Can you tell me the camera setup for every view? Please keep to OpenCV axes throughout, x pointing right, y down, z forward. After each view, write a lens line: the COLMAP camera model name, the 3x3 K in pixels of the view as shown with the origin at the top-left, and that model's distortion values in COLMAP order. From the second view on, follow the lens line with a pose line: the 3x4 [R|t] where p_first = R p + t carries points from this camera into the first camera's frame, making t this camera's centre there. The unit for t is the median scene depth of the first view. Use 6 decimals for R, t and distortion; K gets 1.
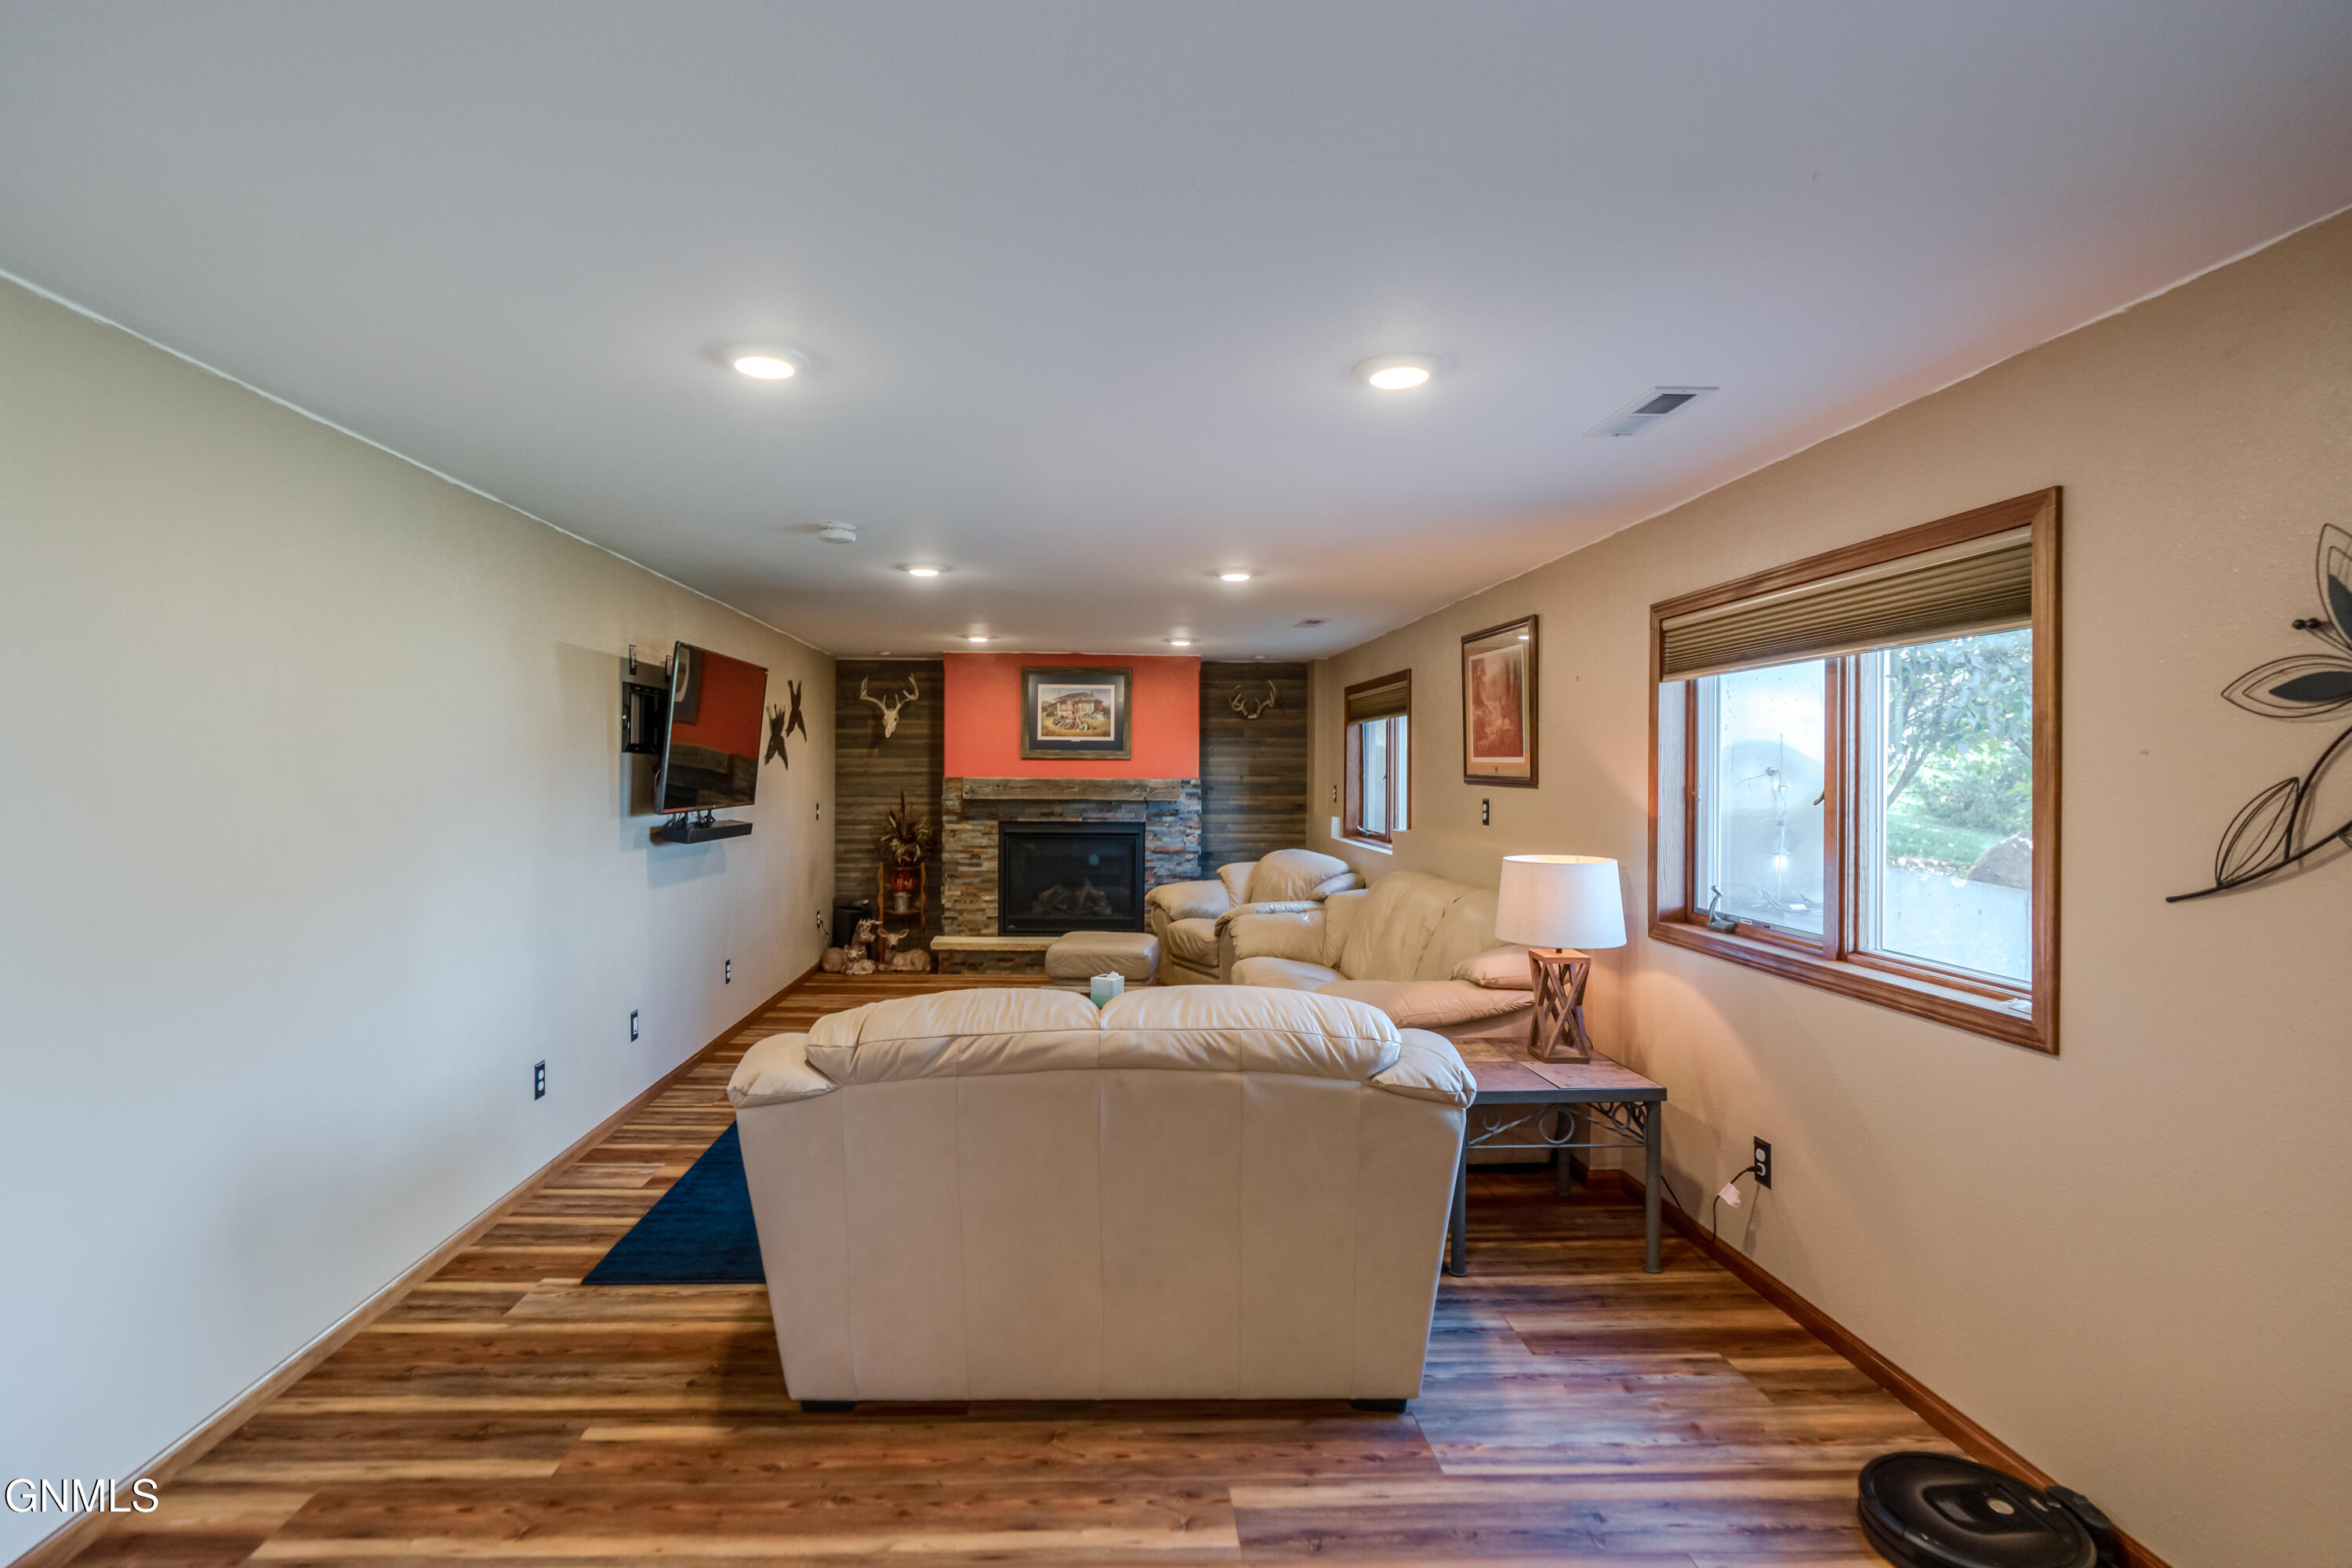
lens RADIAL K [[1096.7, 0, 1190.2], [0, 1096.7, 748.6], [0, 0, 1]] dist [-0.002364, 0.000521]
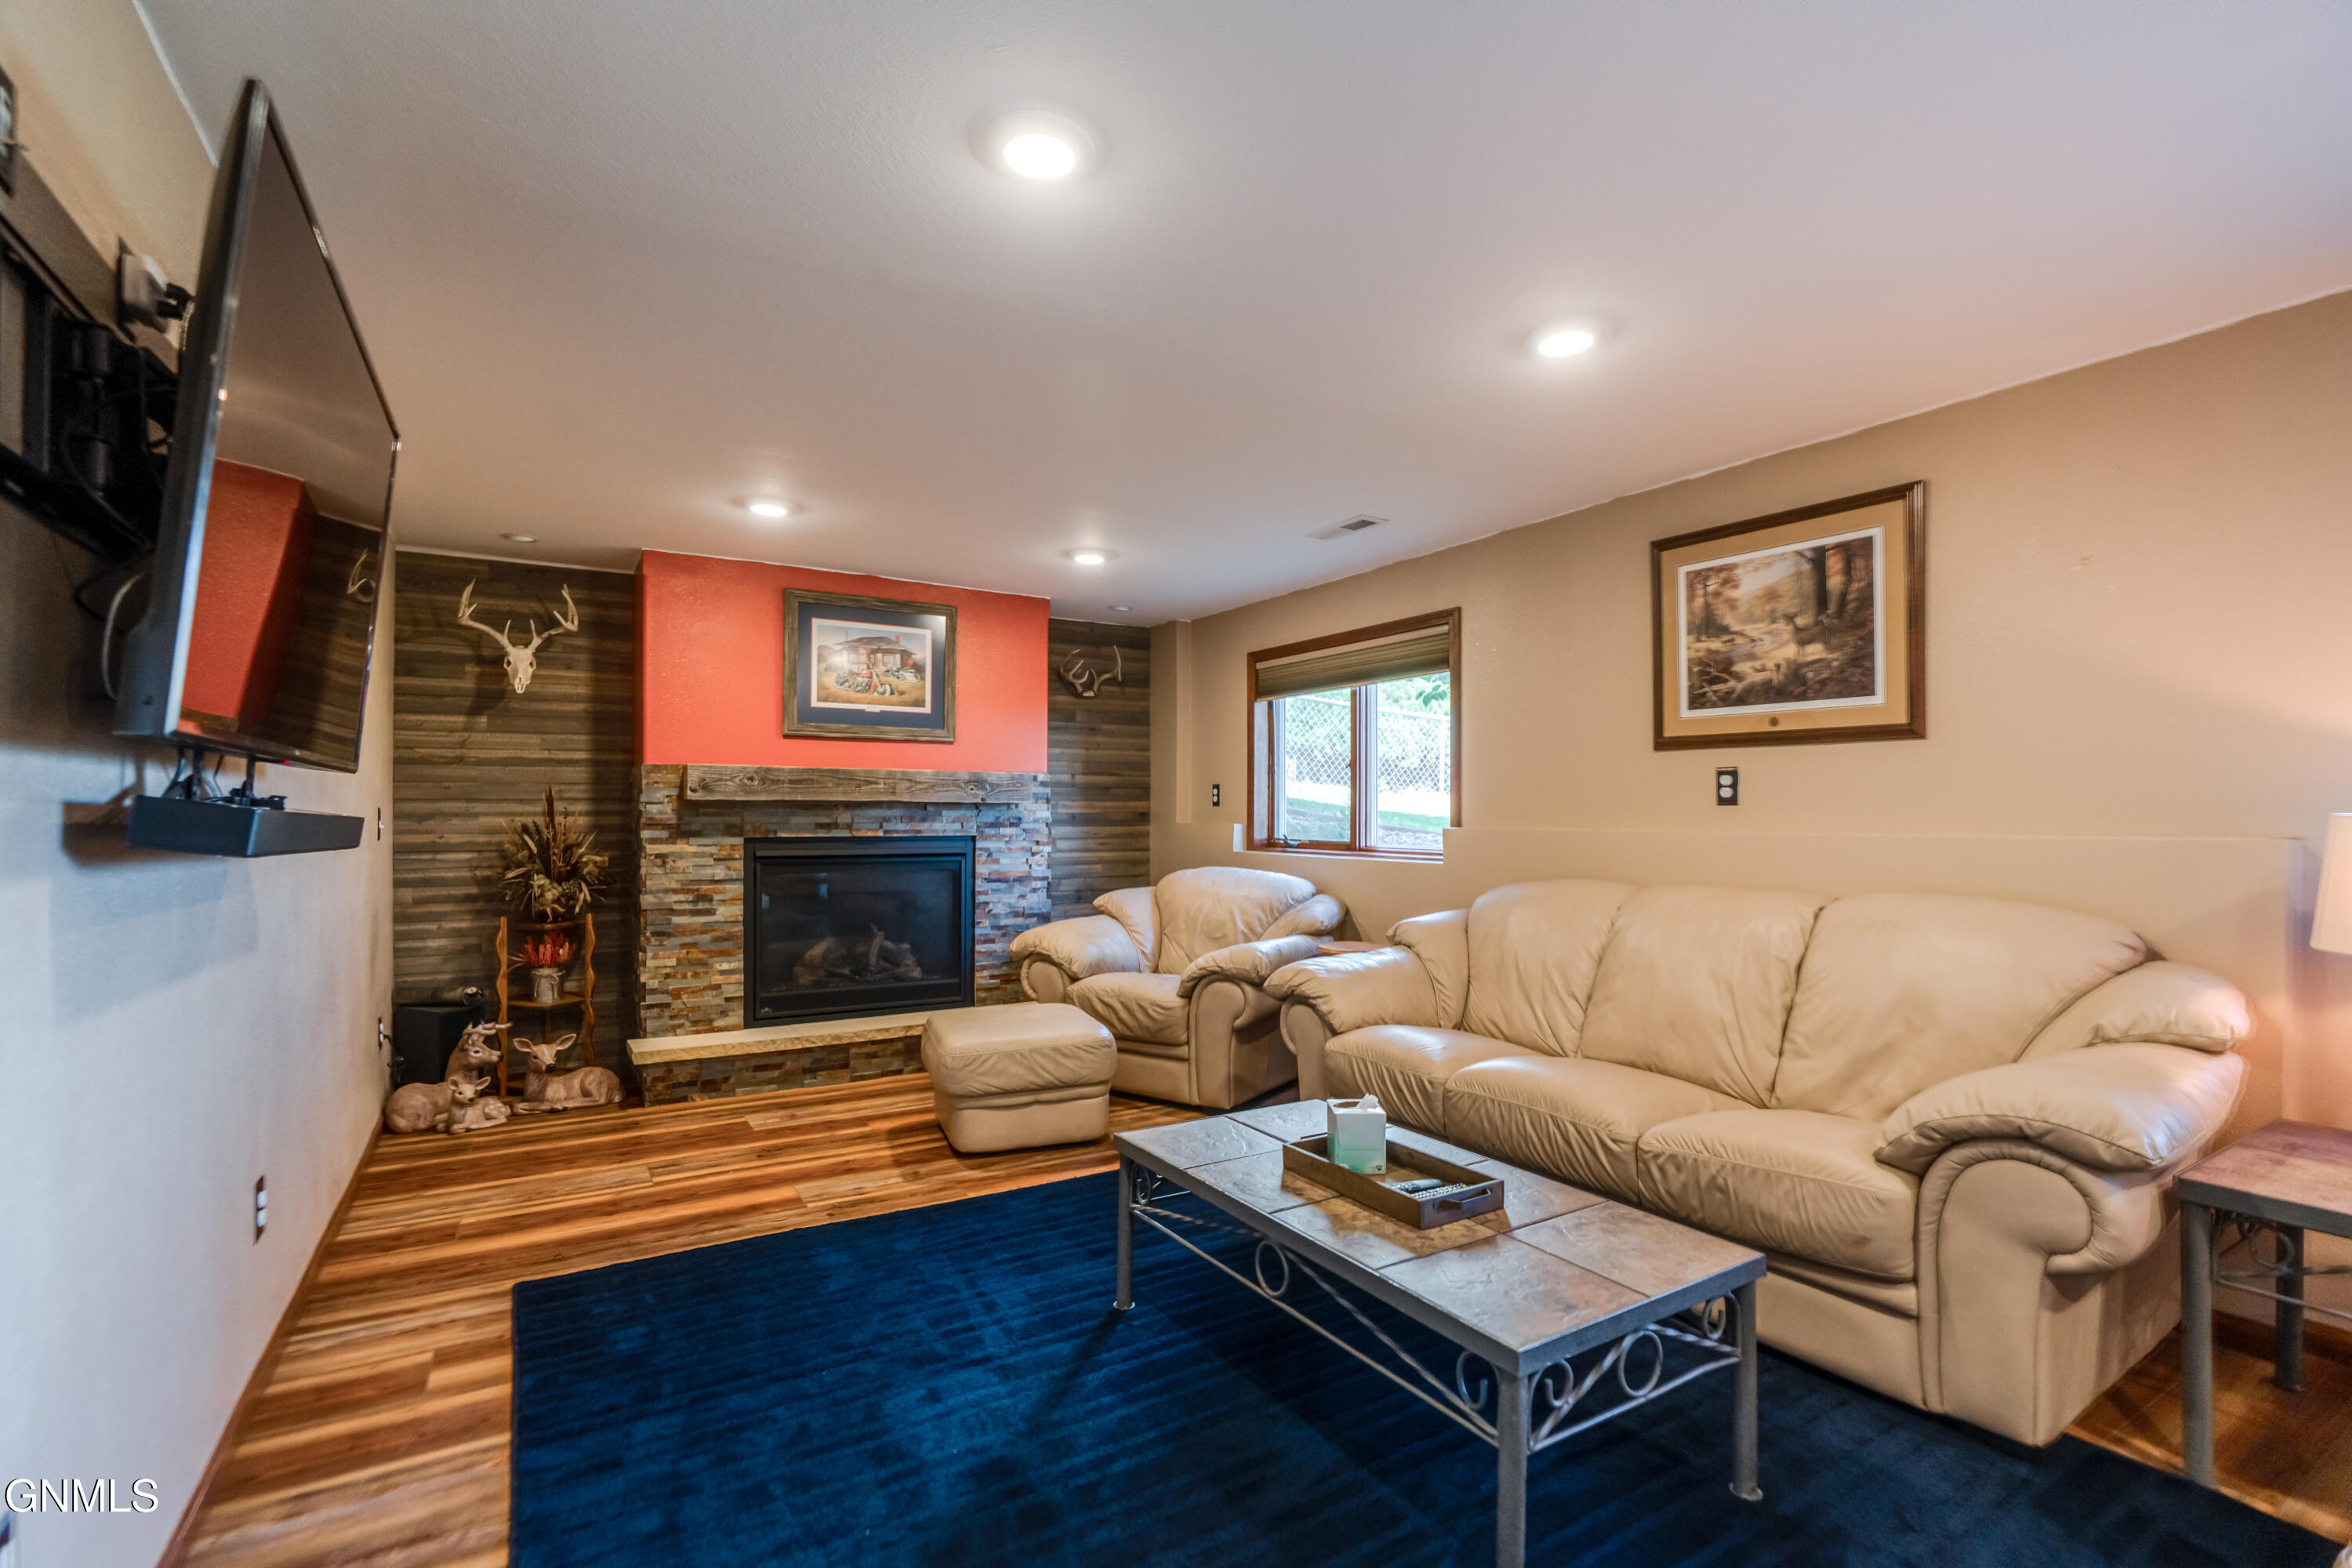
lens RADIAL K [[1014.6, 0, 1176.0], [0, 1014.6, 784.0], [0, 0, 1]] dist [-0.000528, 0.000300]
pose [[0.886897, 0.006876, 0.461917, -0.221238], [-0.001546, 0.999928, -0.011916, 0.042388], [-0.461965, 0.009854, 0.886843, 0.390298]]
